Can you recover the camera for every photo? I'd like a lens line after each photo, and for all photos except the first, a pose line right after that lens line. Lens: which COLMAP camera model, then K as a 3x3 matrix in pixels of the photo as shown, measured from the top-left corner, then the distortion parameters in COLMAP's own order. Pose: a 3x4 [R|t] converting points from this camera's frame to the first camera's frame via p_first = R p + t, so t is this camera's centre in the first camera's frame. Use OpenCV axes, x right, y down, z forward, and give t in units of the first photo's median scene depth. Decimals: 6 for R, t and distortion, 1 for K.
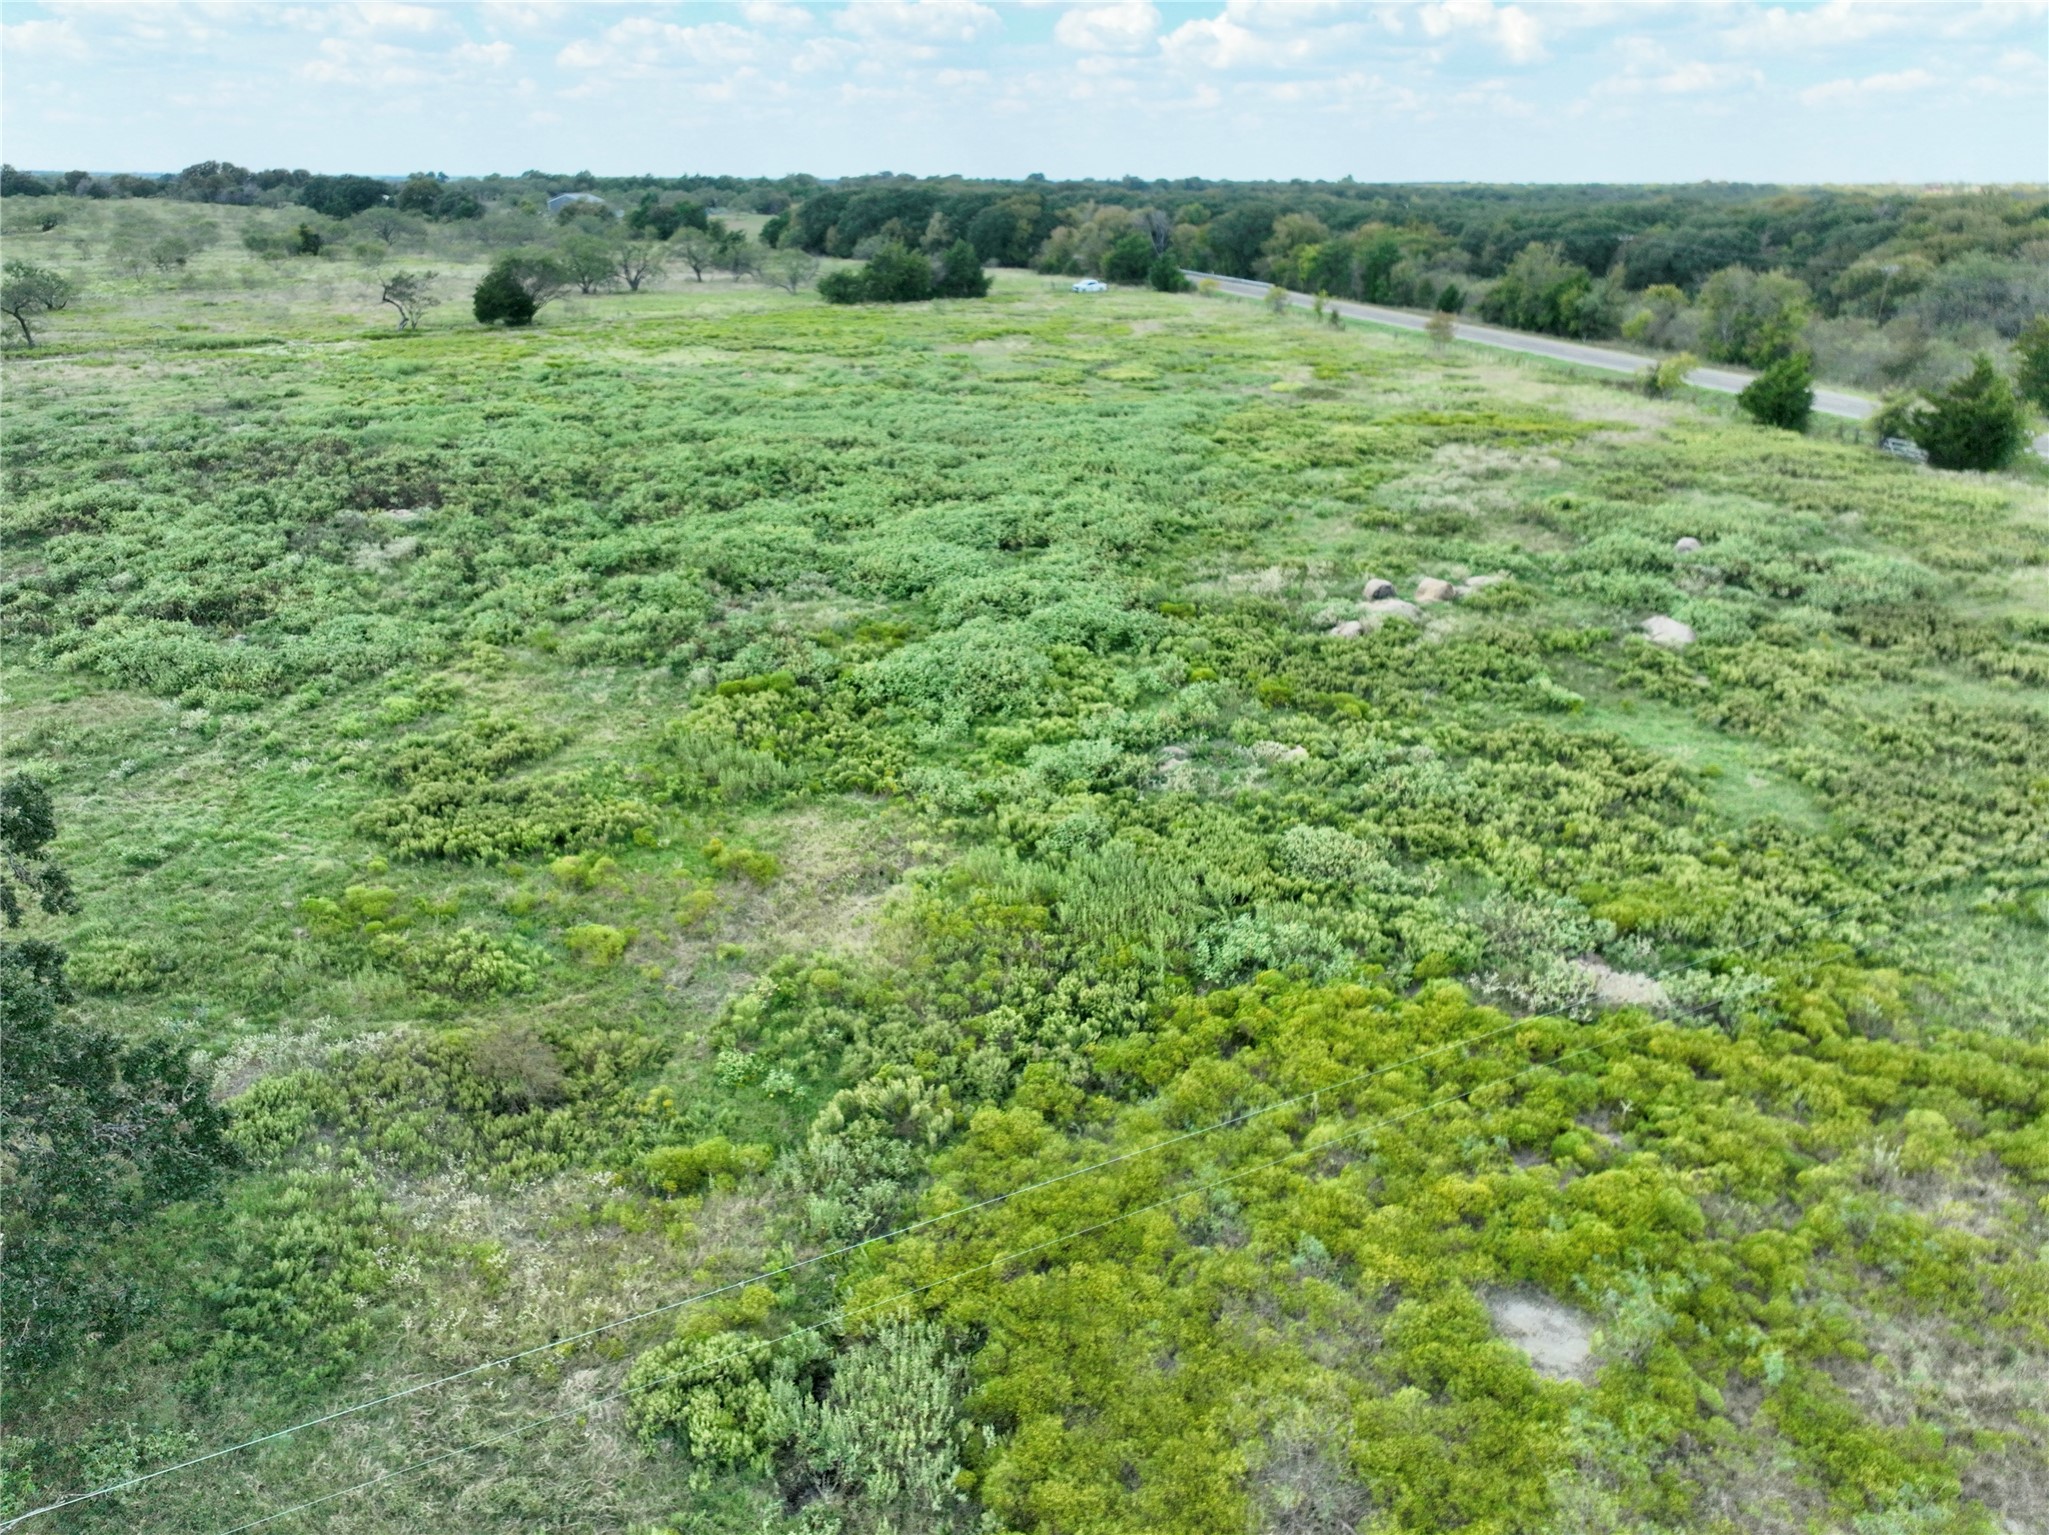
lens RADIAL K [[1462.9, 0, 1028.2], [0, 1462.9, 760.6], [0, 0, 1]] dist [0.002170, 0.016098]
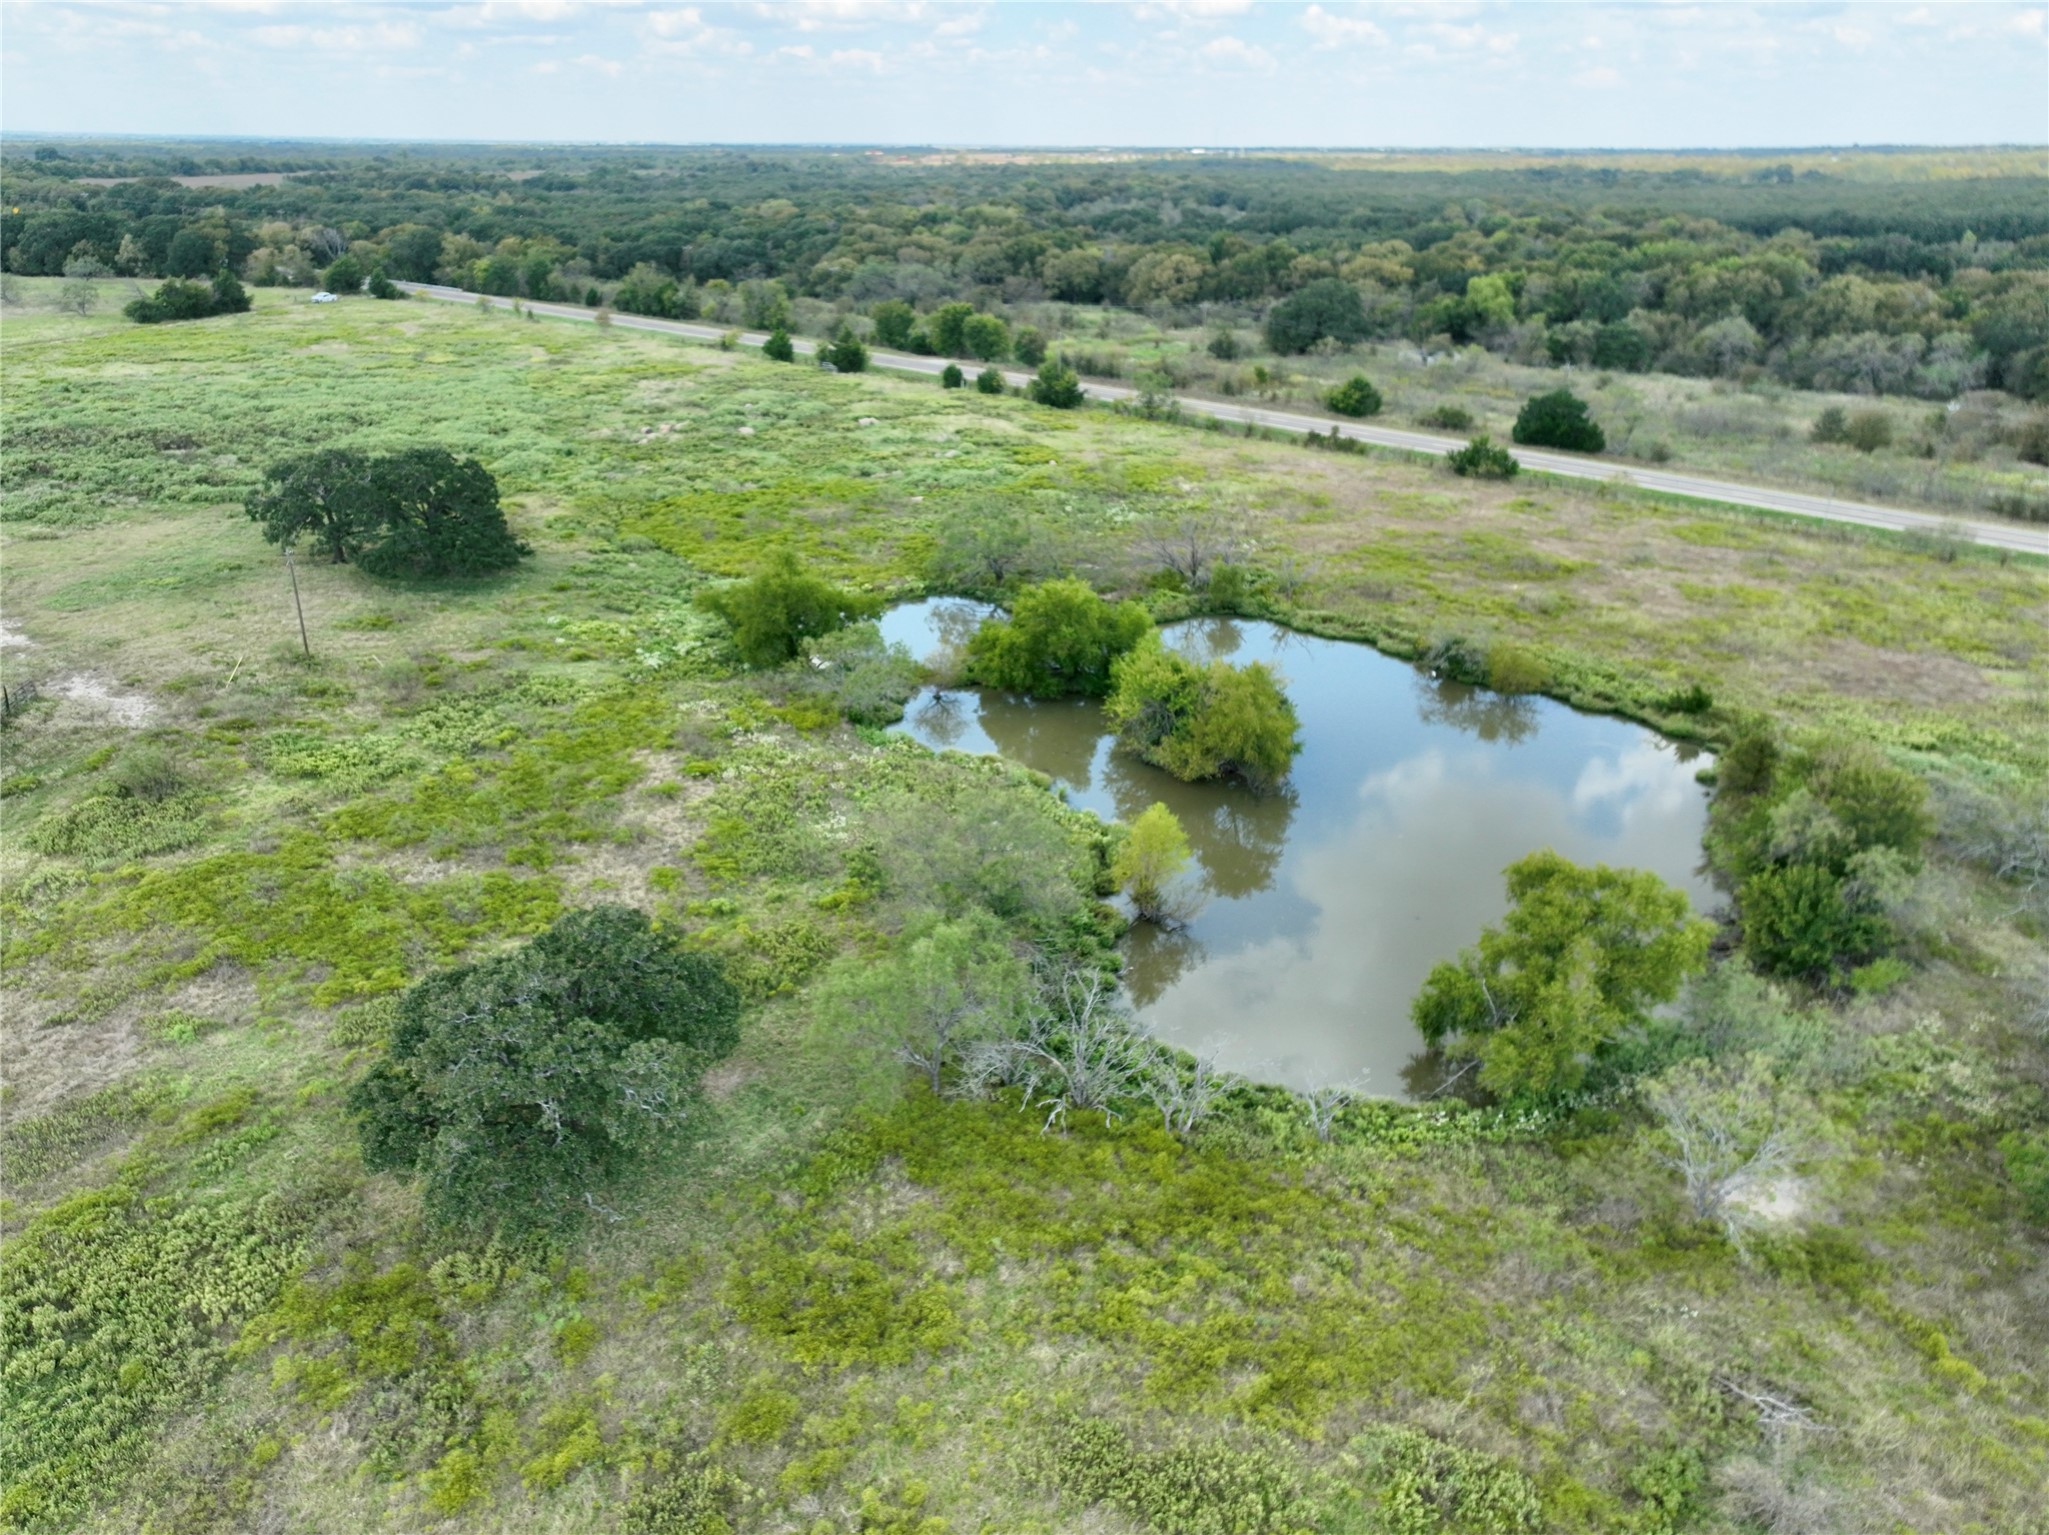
lens RADIAL K [[1462.9, 0, 1020.3], [0, 1462.9, 771.4], [0, 0, 1]] dist [0.002170, 0.016098]
pose [[0.833191, -0.221116, 0.506853, -0.374806], [0.204461, 0.974806, 0.089159, 0.214133], [-0.513798, 0.029345, 0.857409, -0.895608]]
